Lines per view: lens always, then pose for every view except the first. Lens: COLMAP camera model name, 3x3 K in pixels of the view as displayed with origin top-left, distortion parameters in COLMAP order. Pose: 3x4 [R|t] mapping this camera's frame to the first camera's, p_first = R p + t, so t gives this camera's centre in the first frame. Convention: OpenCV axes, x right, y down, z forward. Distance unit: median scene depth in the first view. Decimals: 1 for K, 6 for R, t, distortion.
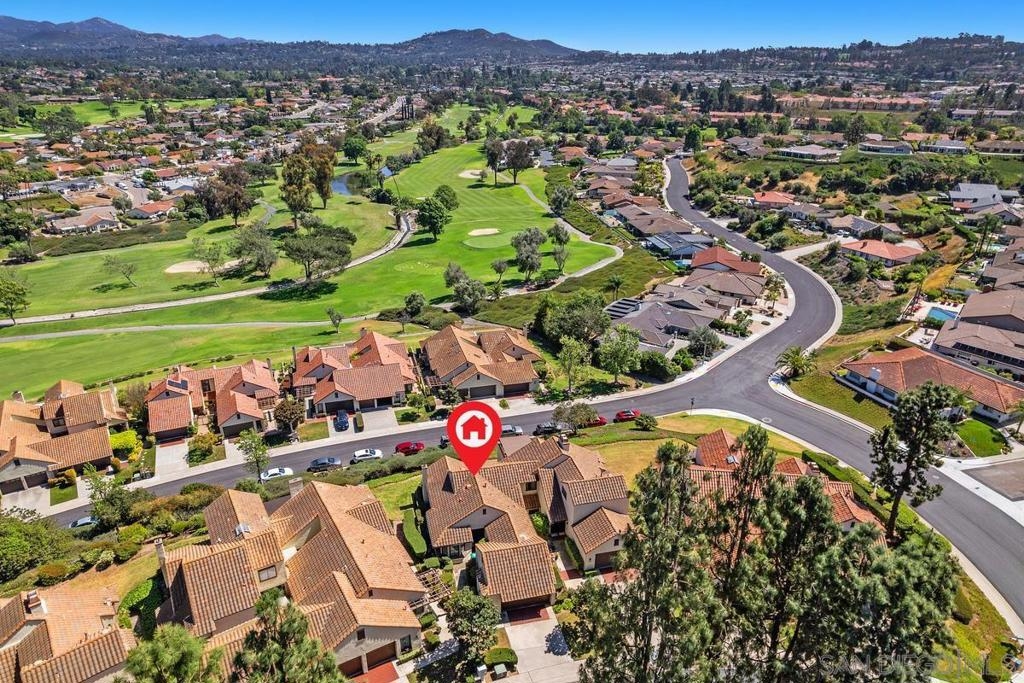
lens RADIAL K [[667.8, 0, 512.0], [0, 667.8, 341.5], [0, 0, 1]] dist [-0.072987, 0.074850]
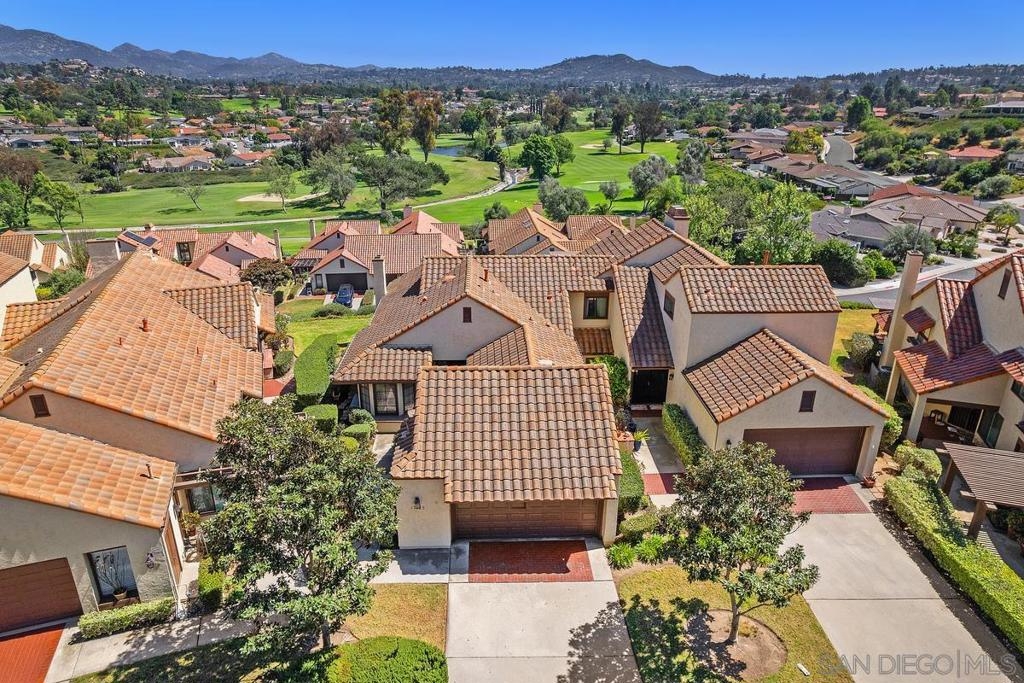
lens RADIAL K [[667.8, 0, 512.0], [0, 667.8, 341.5], [0, 0, 1]] dist [-0.072987, 0.074850]
pose [[0.980877, 0.068972, -0.181998, 0.018061], [-0.076994, 0.996331, -0.037377, 0.083373], [0.178752, 0.050675, 0.982588, 0.175063]]
